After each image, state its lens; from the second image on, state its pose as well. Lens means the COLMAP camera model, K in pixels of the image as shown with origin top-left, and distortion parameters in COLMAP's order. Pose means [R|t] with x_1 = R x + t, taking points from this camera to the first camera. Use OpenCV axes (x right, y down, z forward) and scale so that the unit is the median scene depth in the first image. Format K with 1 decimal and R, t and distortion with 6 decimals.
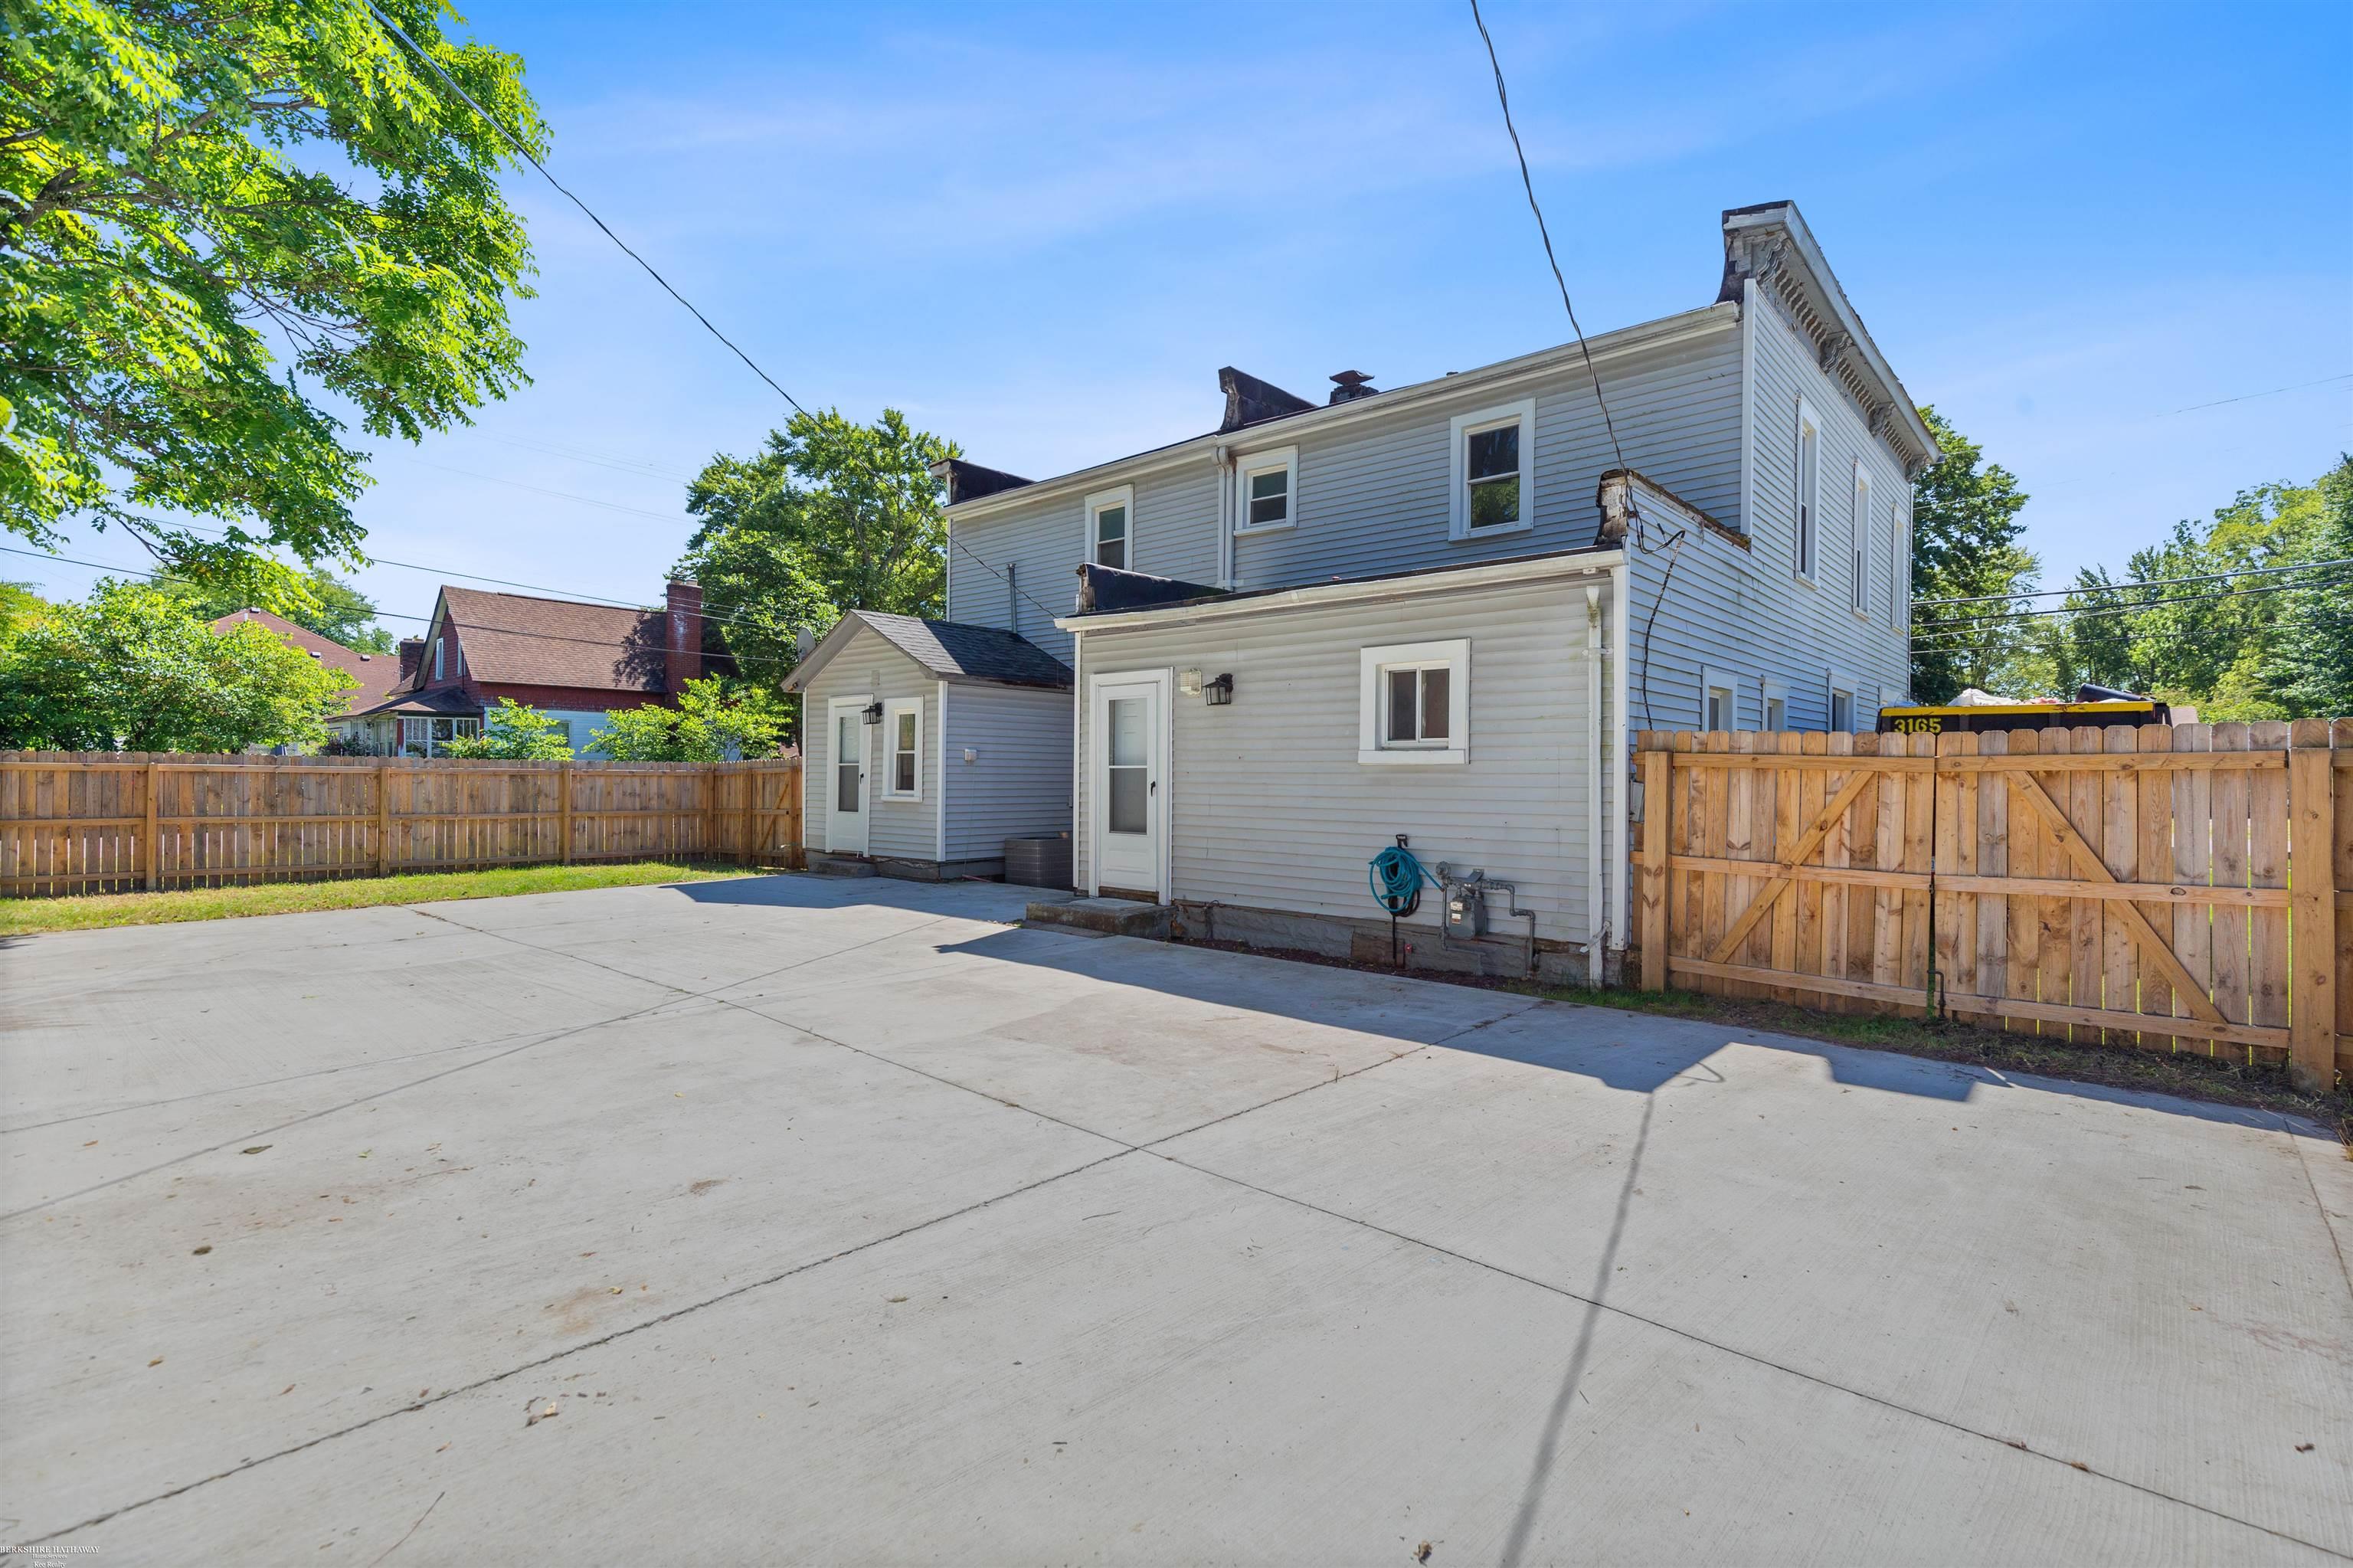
lens RADIAL K [[1076.8, 0, 1193.4], [0, 1076.8, 781.0], [0, 0, 1]] dist [0.000754, 0.000296]
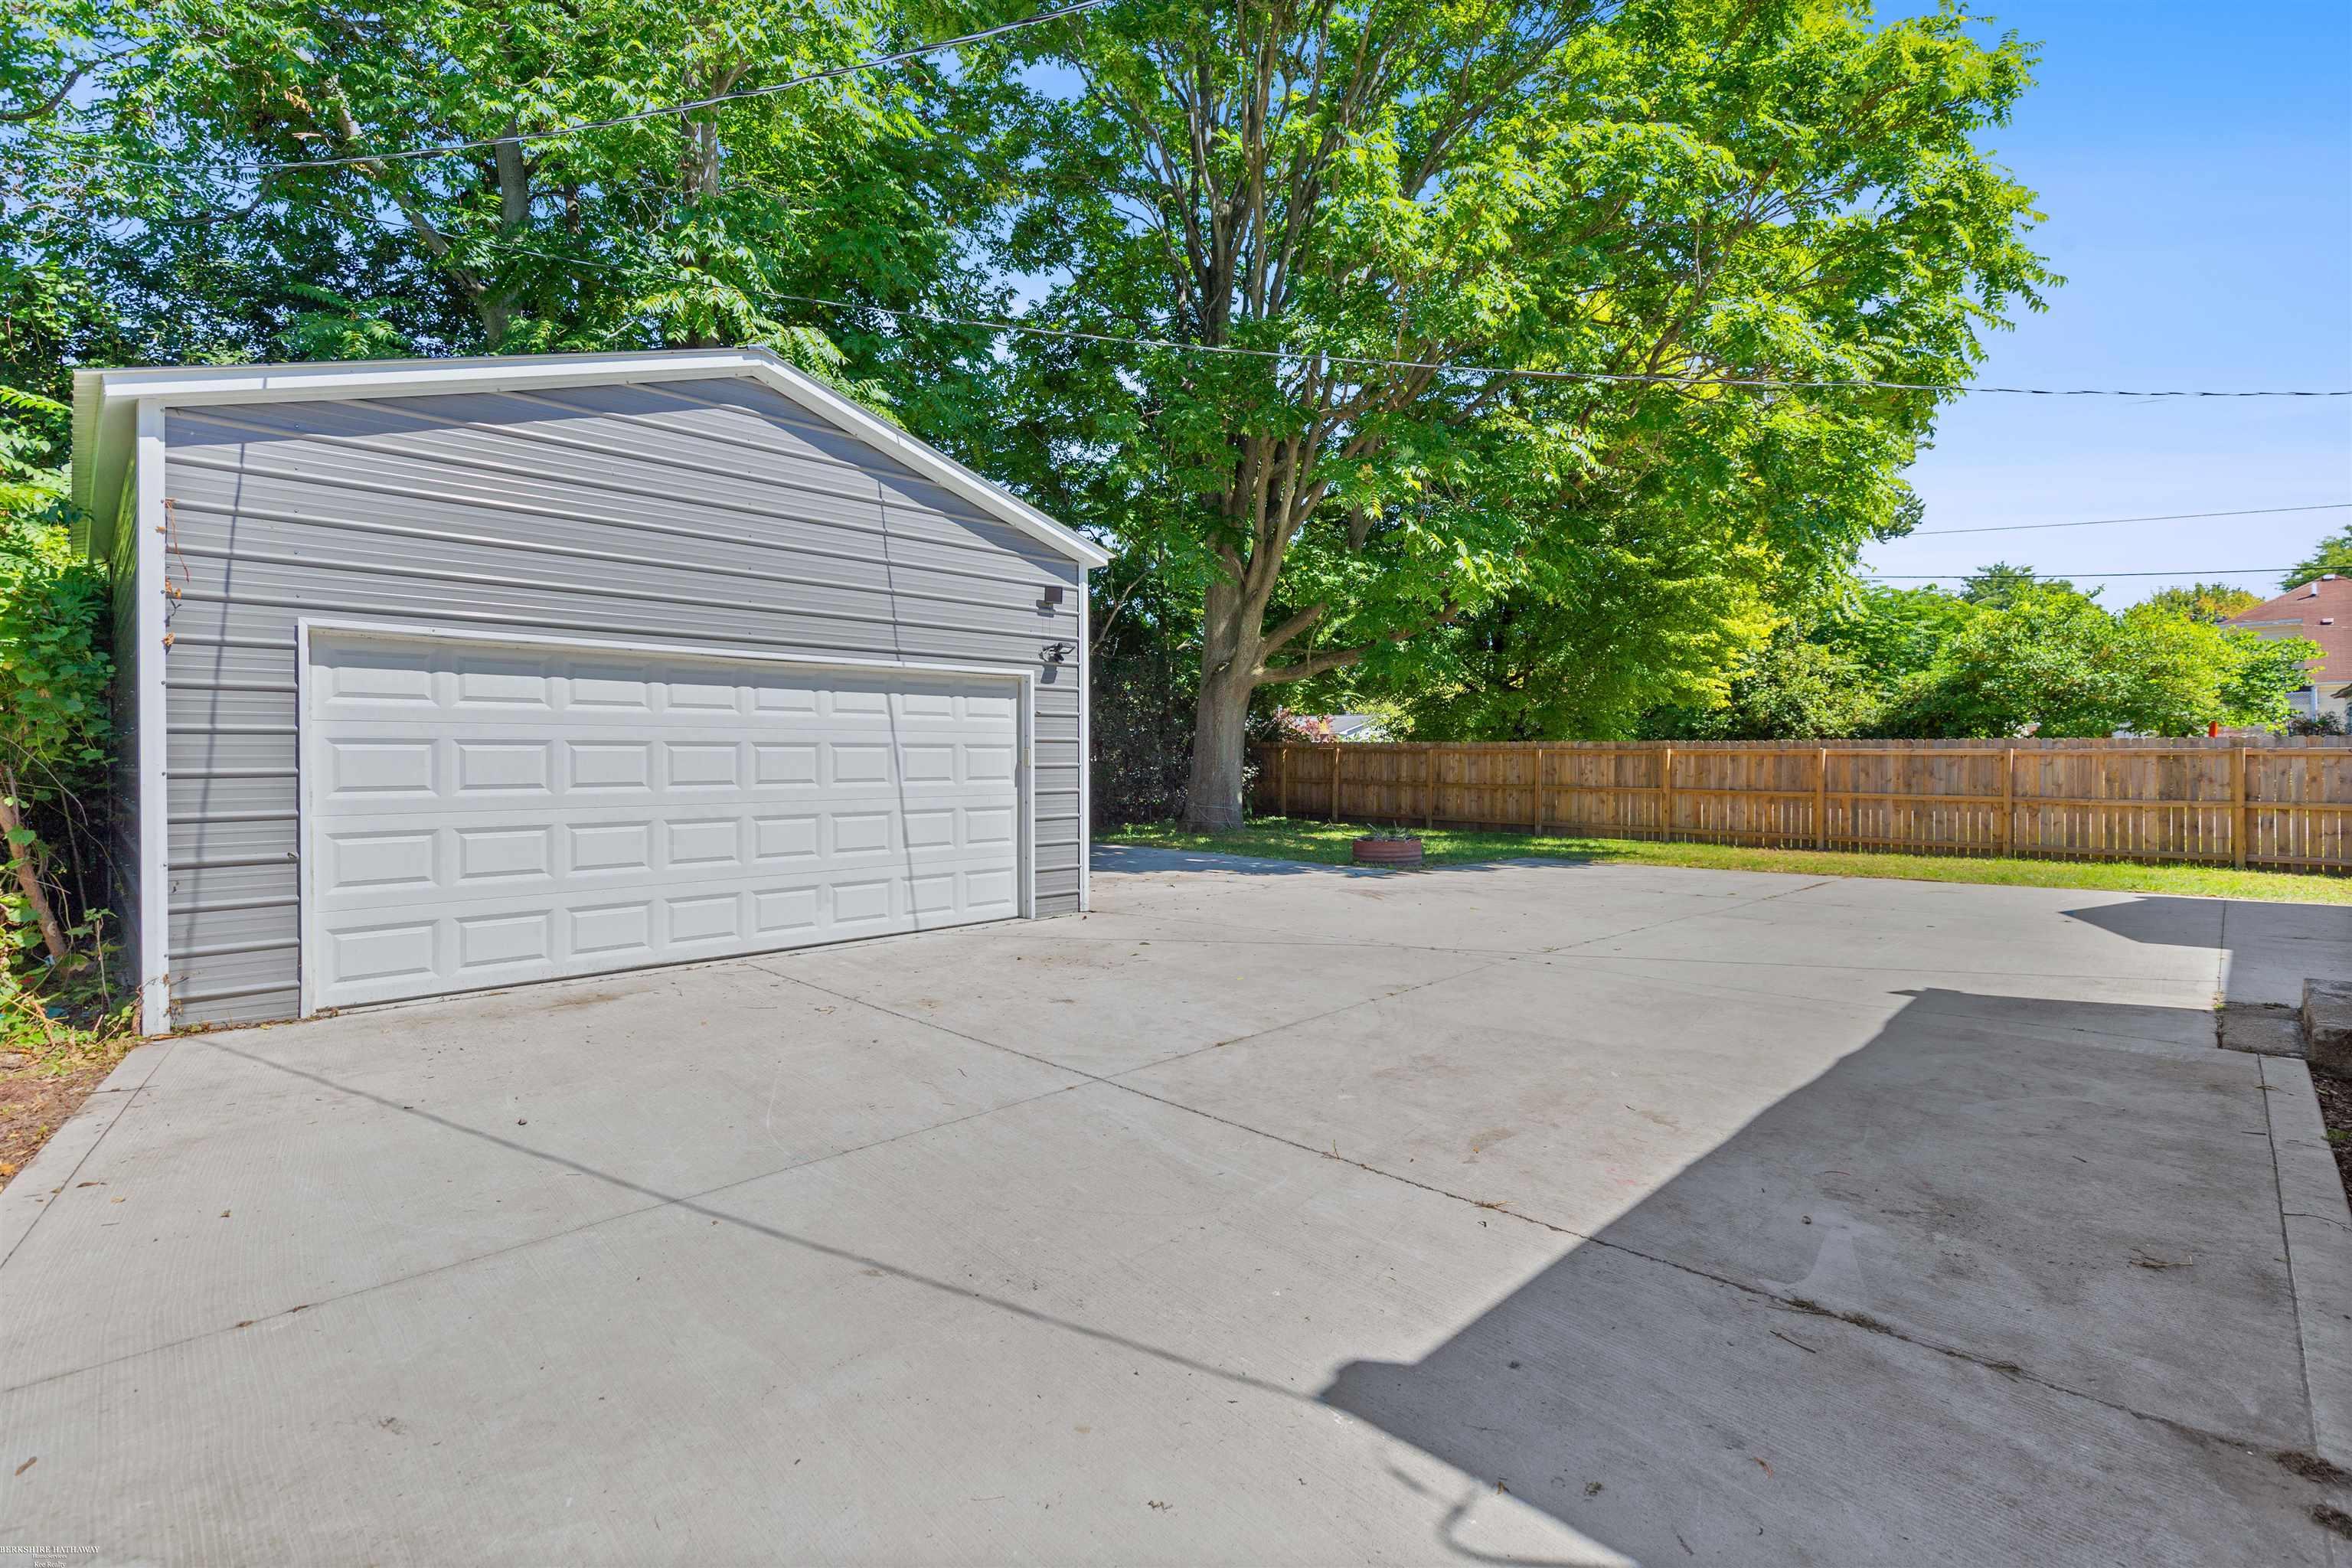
lens RADIAL K [[1076.3, 0, 1197.0], [0, 1076.3, 766.2], [0, 0, 1]] dist [0.000754, 0.000296]
pose [[-0.041610, 0.002949, -0.999130, 0.859362], [-0.002395, 0.999992, 0.003051, 0.005597], [0.999131, 0.002520, -0.041602, 0.916369]]
